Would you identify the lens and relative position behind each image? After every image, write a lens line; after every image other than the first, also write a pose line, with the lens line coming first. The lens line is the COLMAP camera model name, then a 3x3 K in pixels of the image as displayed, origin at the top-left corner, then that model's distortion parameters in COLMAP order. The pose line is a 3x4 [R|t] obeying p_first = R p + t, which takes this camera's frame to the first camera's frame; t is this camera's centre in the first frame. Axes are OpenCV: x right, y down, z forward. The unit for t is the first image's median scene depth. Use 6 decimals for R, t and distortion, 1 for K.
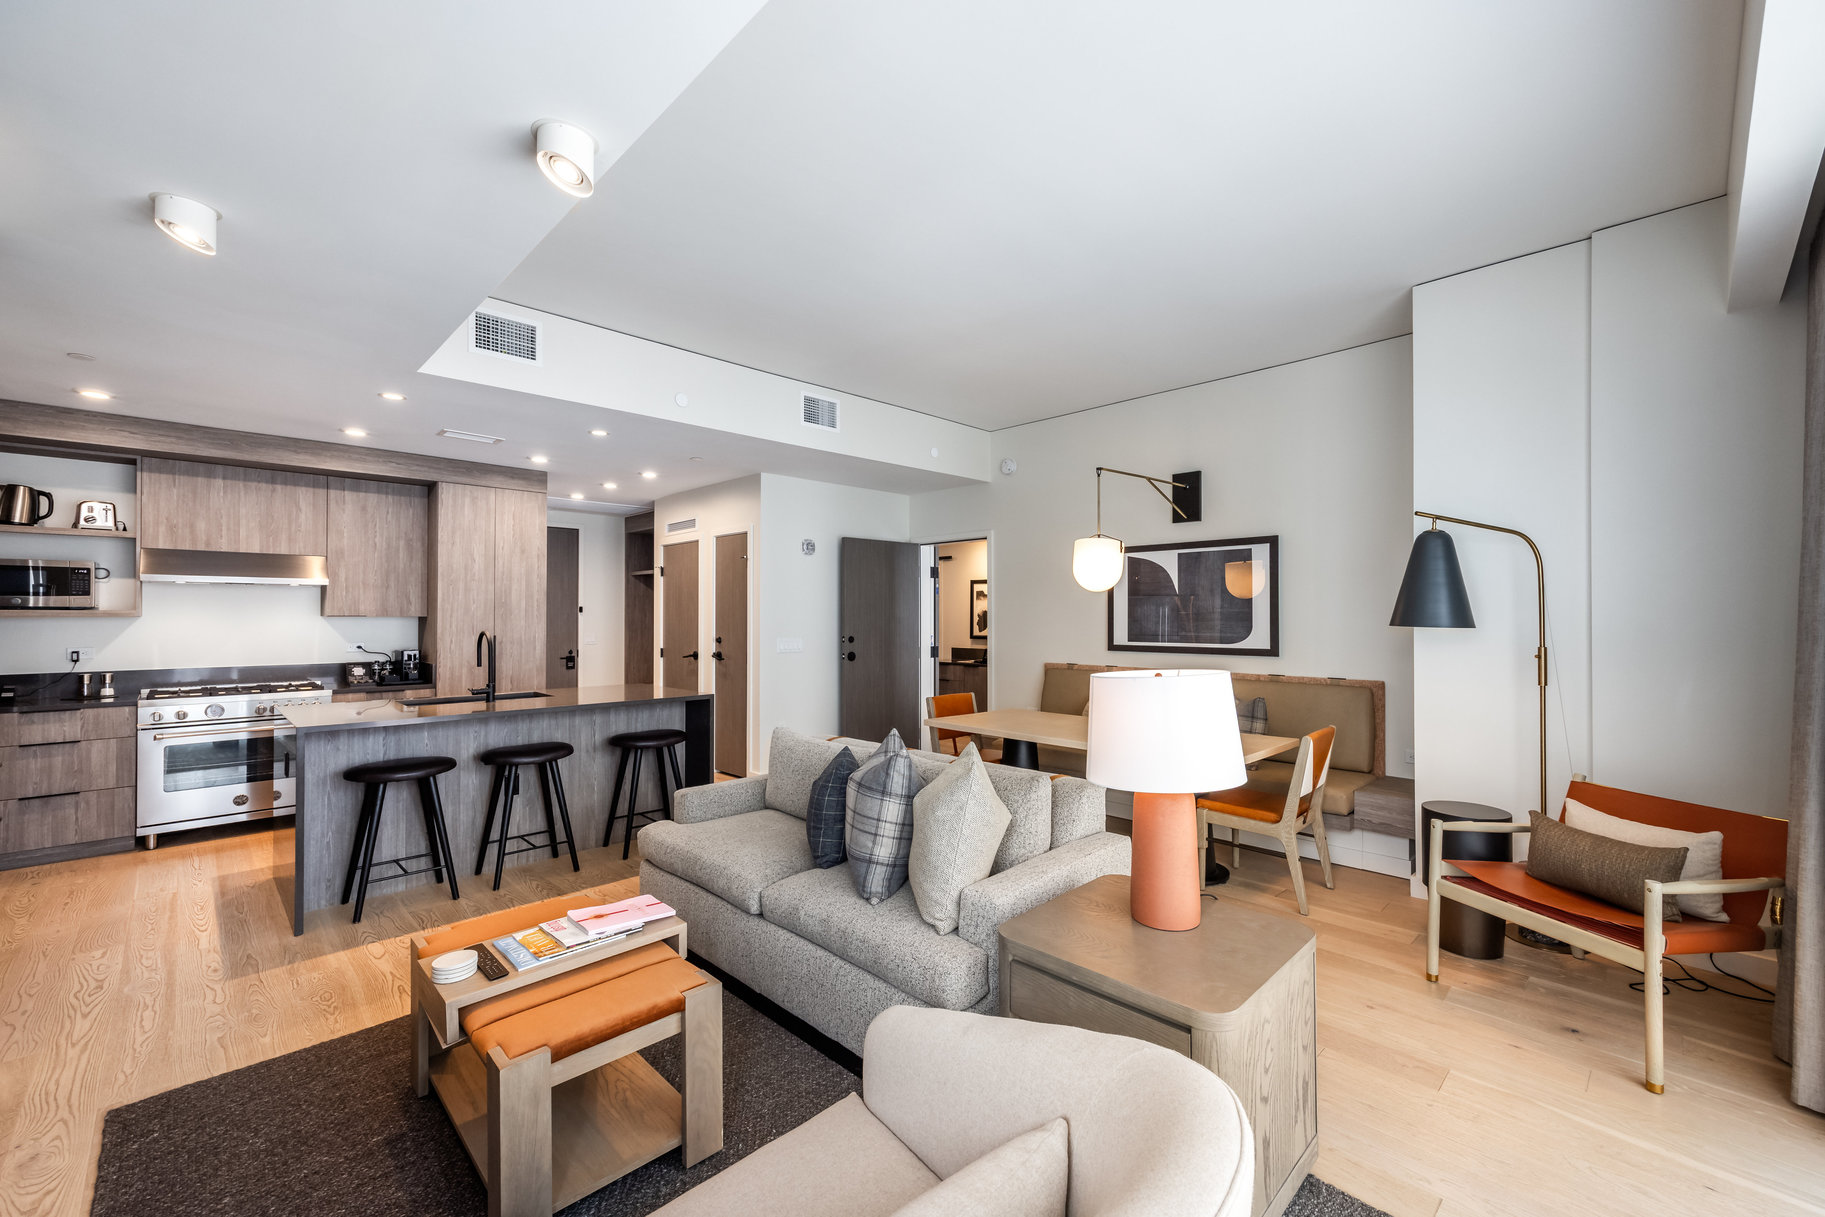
lens RADIAL K [[744.1, 0, 932.6], [0, 744.1, 610.6], [0, 0, 1]] dist [0.005942, -0.000713]
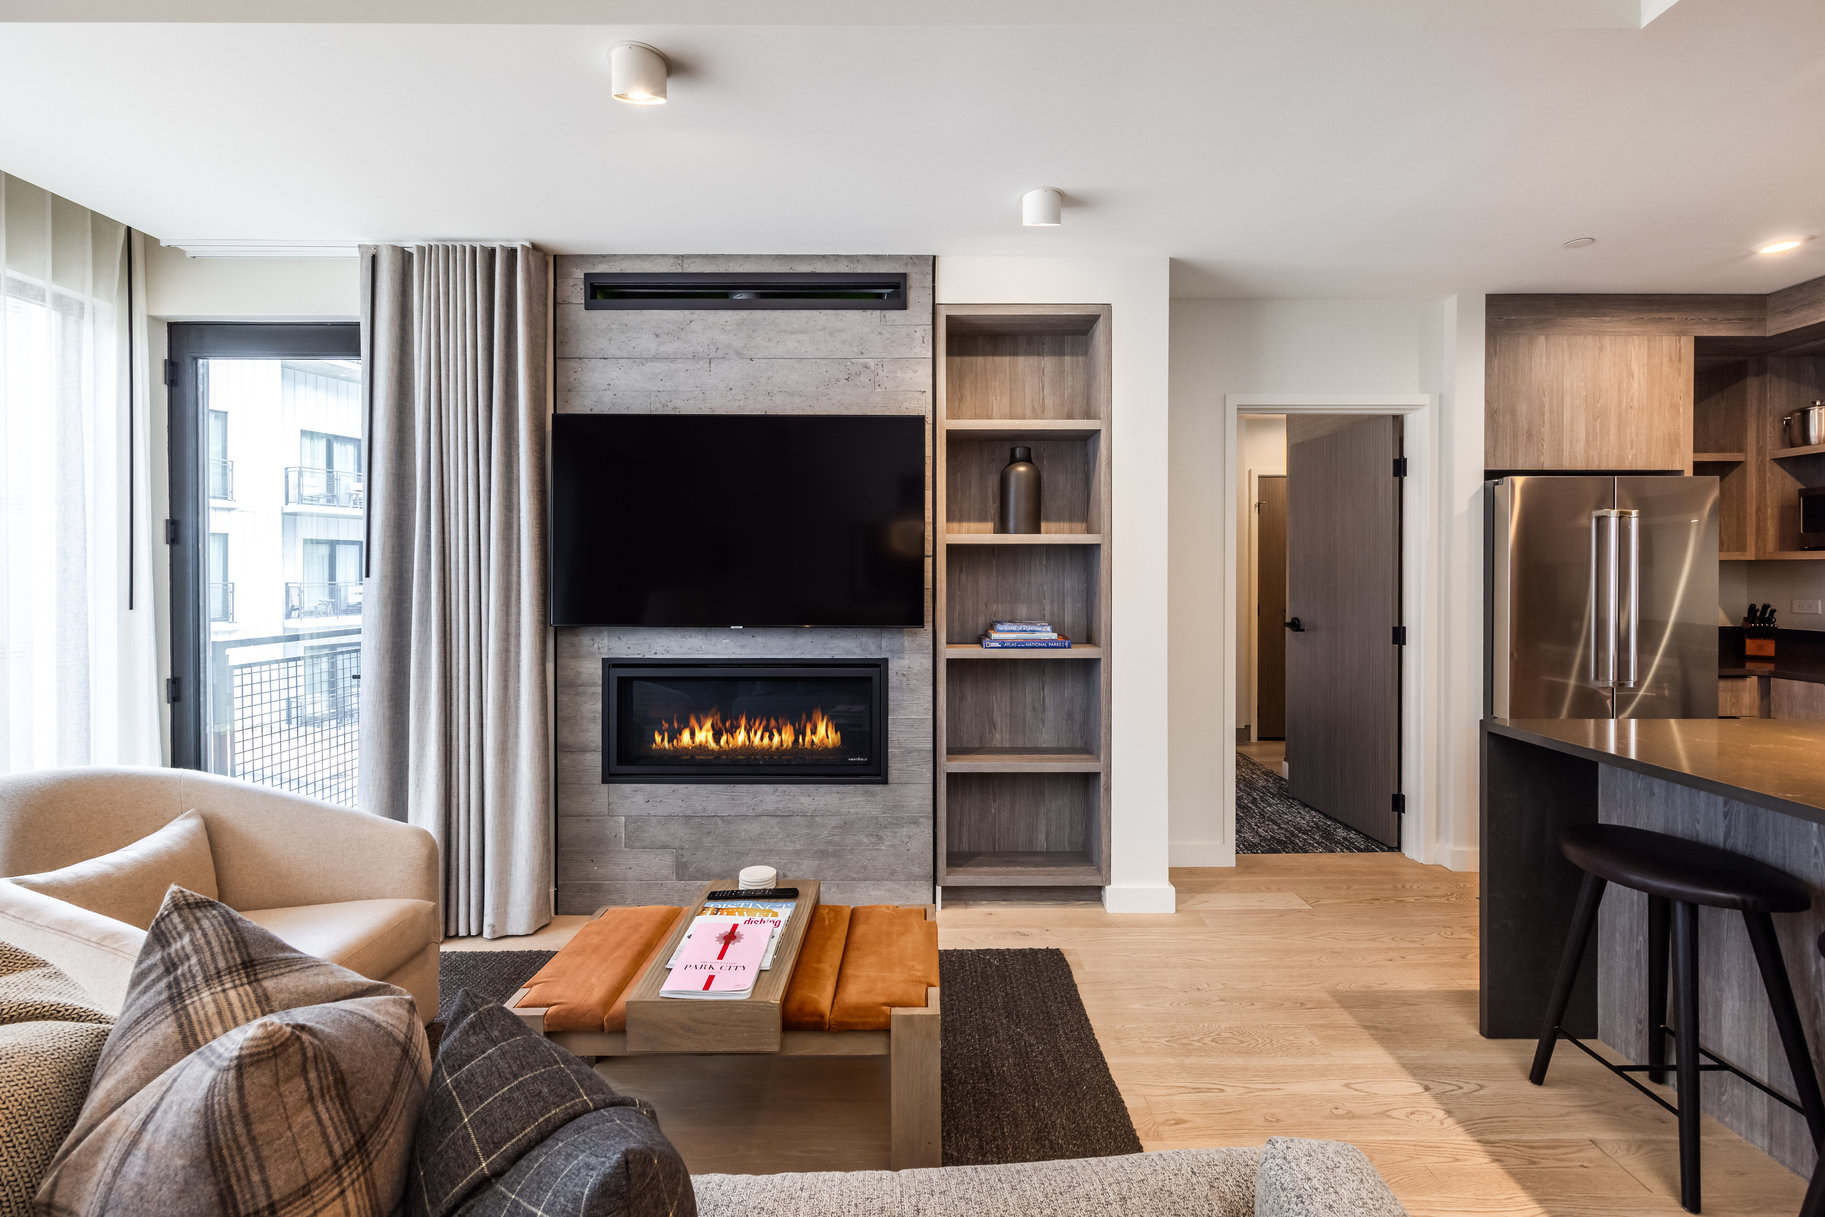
lens RADIAL K [[737.5, 0, 919.6], [0, 737.5, 573.3], [0, 0, 1]] dist [0.042253, -0.000071]
pose [[-0.681743, -0.003125, -0.731585, -0.012647], [0.002883, 0.999972, -0.006958, 0.023108], [0.731586, -0.006853, -0.681714, 0.755625]]
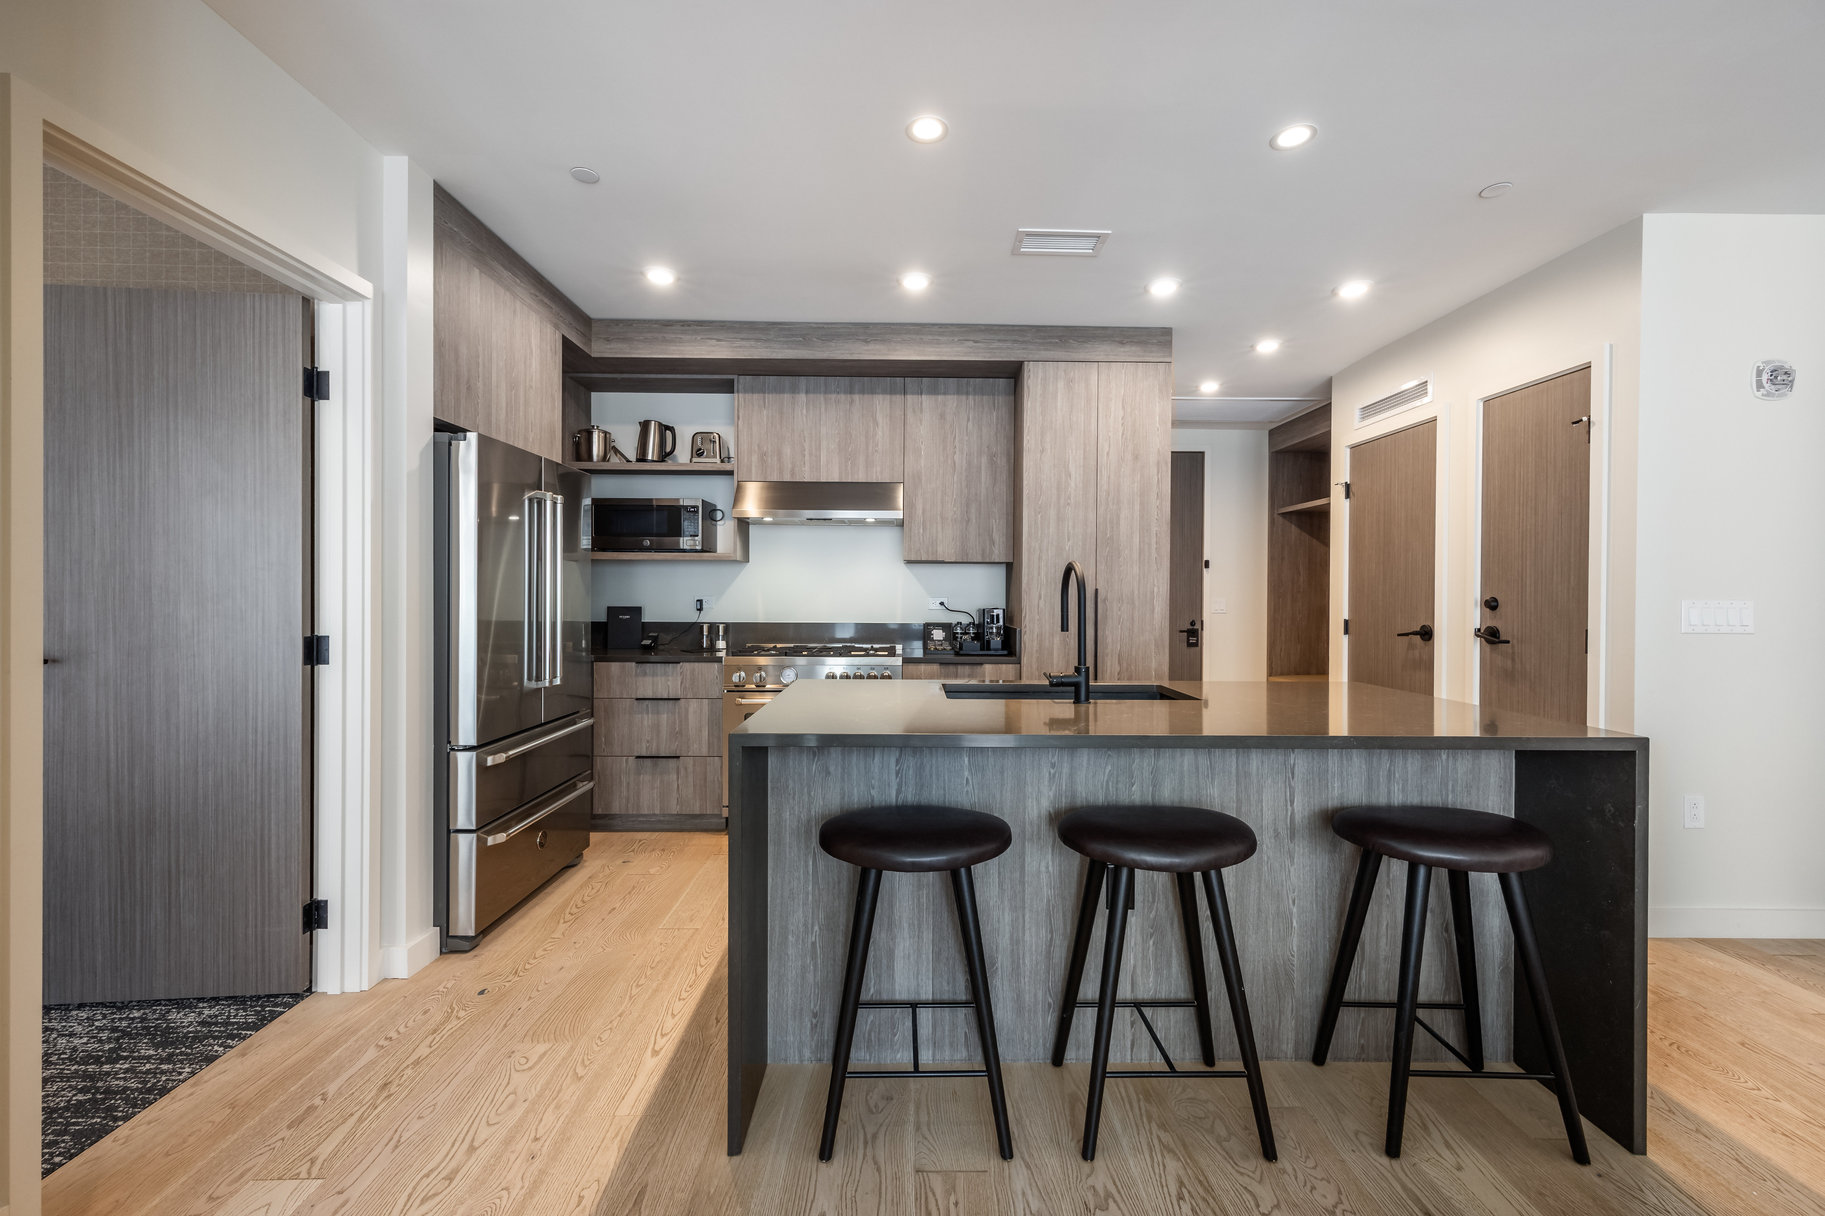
lens RADIAL K [[753.4, 0, 918.9], [0, 753.4, 600.1], [0, 0, 1]] dist [0.007700, -0.000072]
pose [[0.715858, 0.007810, -0.698202, -0.290777], [-0.000133, 0.999939, 0.011049, 0.044096], [0.698246, -0.007817, 0.715816, 0.512555]]
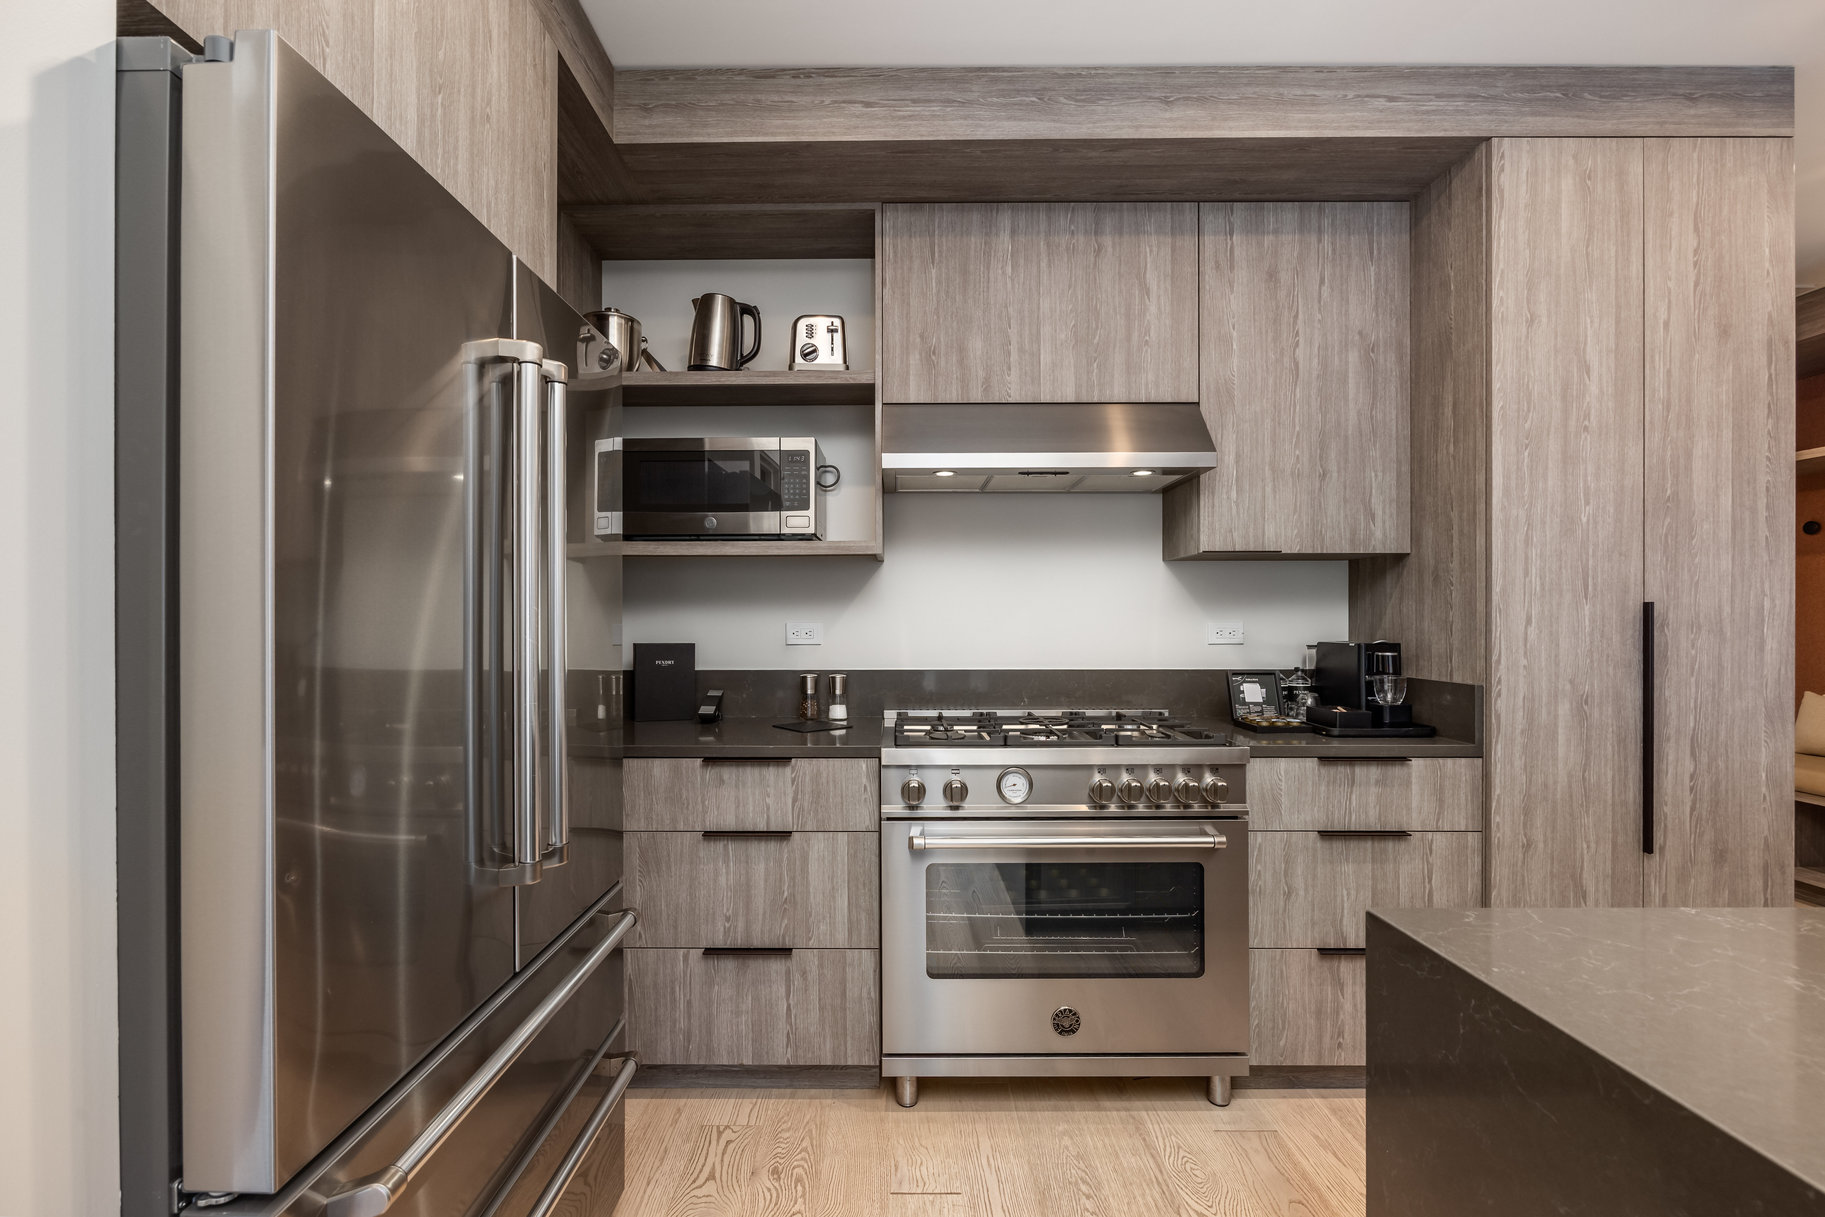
lens RADIAL K [[793.5, 0, 890.9], [0, 793.5, 615.3], [0, 0, 1]] dist [-0.003890, -0.000191]
pose [[0.700873, -0.003285, -0.713279, -0.701089], [0.007627, 0.999967, 0.002888, 0.043230], [0.713246, -0.007464, 0.700874, 0.655821]]
